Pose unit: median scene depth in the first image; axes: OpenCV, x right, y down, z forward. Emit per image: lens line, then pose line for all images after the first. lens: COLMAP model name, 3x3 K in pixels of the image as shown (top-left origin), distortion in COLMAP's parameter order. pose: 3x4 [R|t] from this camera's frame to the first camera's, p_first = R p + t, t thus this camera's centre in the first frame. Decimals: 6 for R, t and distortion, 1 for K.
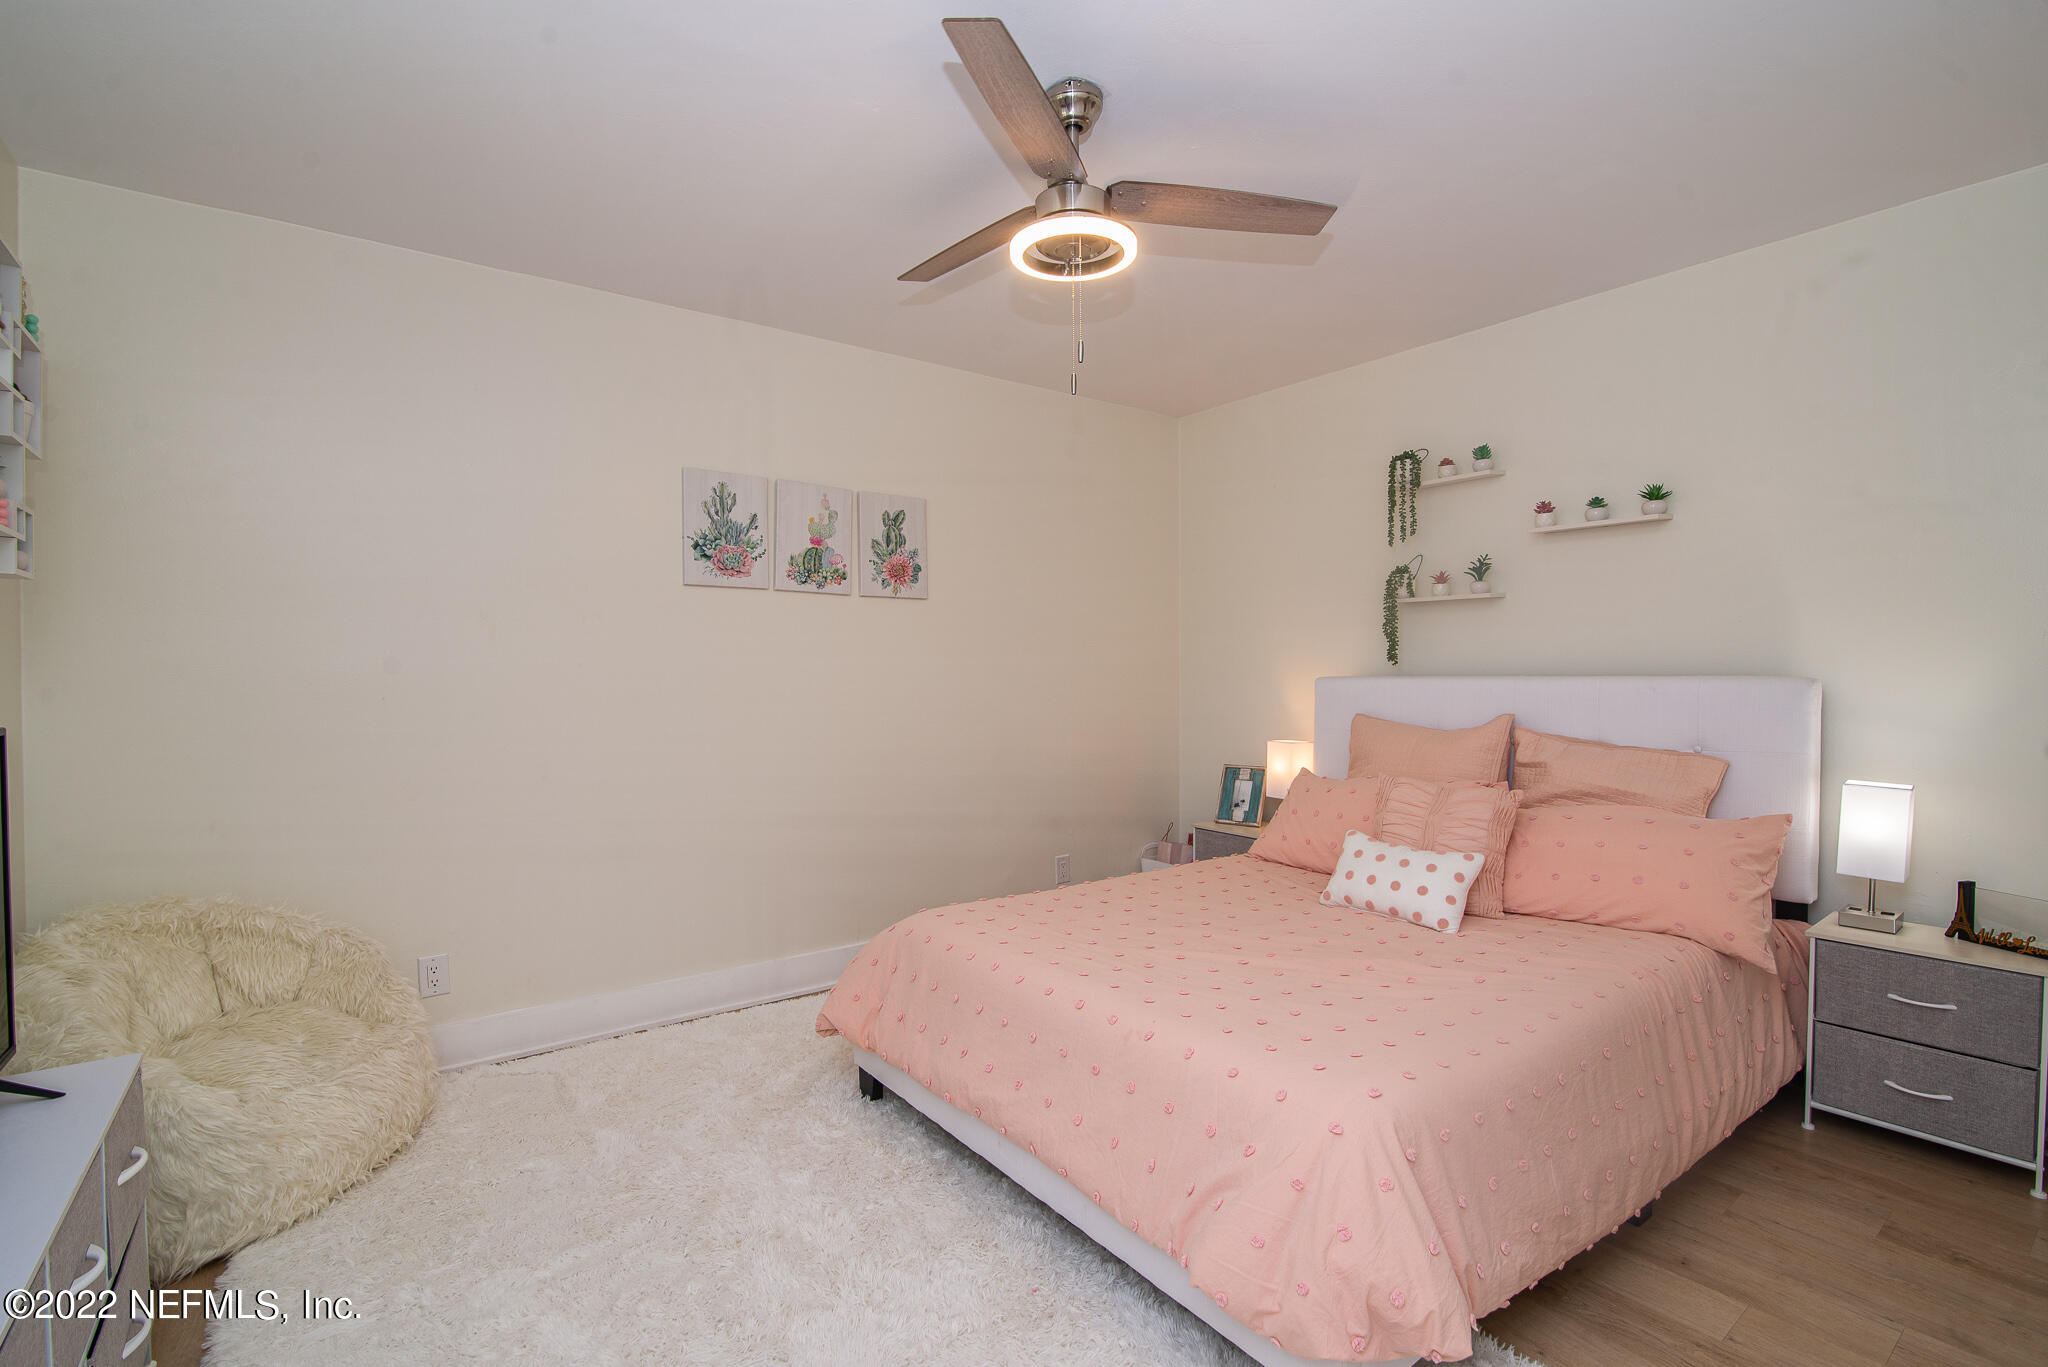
lens RADIAL K [[928.9, 0, 1019.6], [0, 928.9, 670.7], [0, 0, 1]] dist [-0.003477, -0.000052]
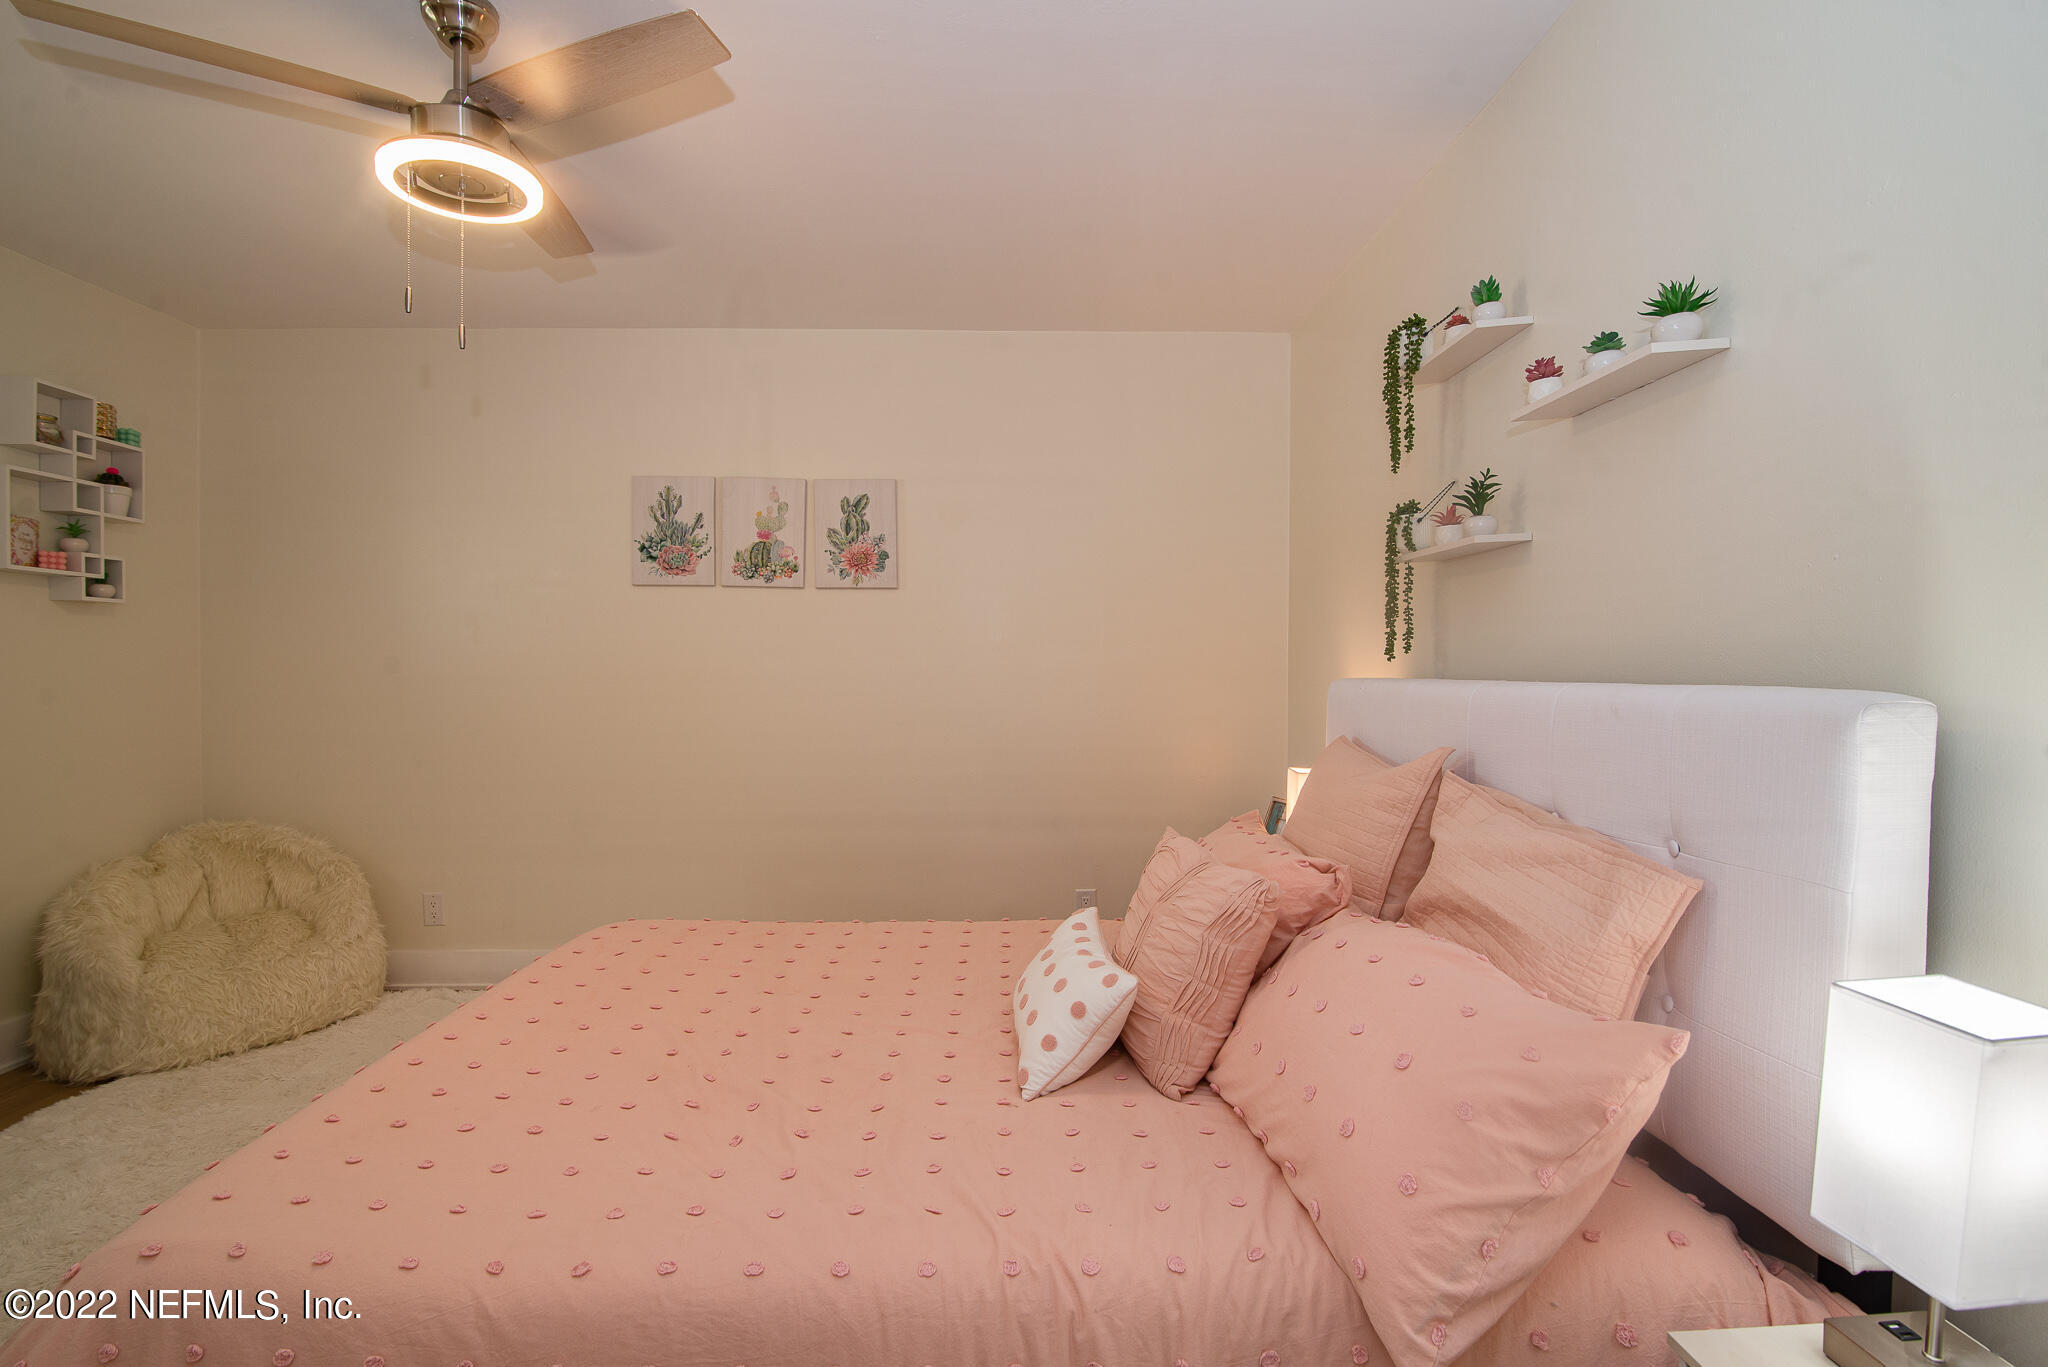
lens RADIAL K [[928.9, 0, 1019.6], [0, 928.9, 670.7], [0, 0, 1]] dist [-0.003477, -0.000052]
pose [[0.813381, 0.008409, -0.581670, 0.576500], [-0.005321, 0.999961, 0.007016, -0.003053], [0.581707, -0.002612, 0.813394, 0.350037]]
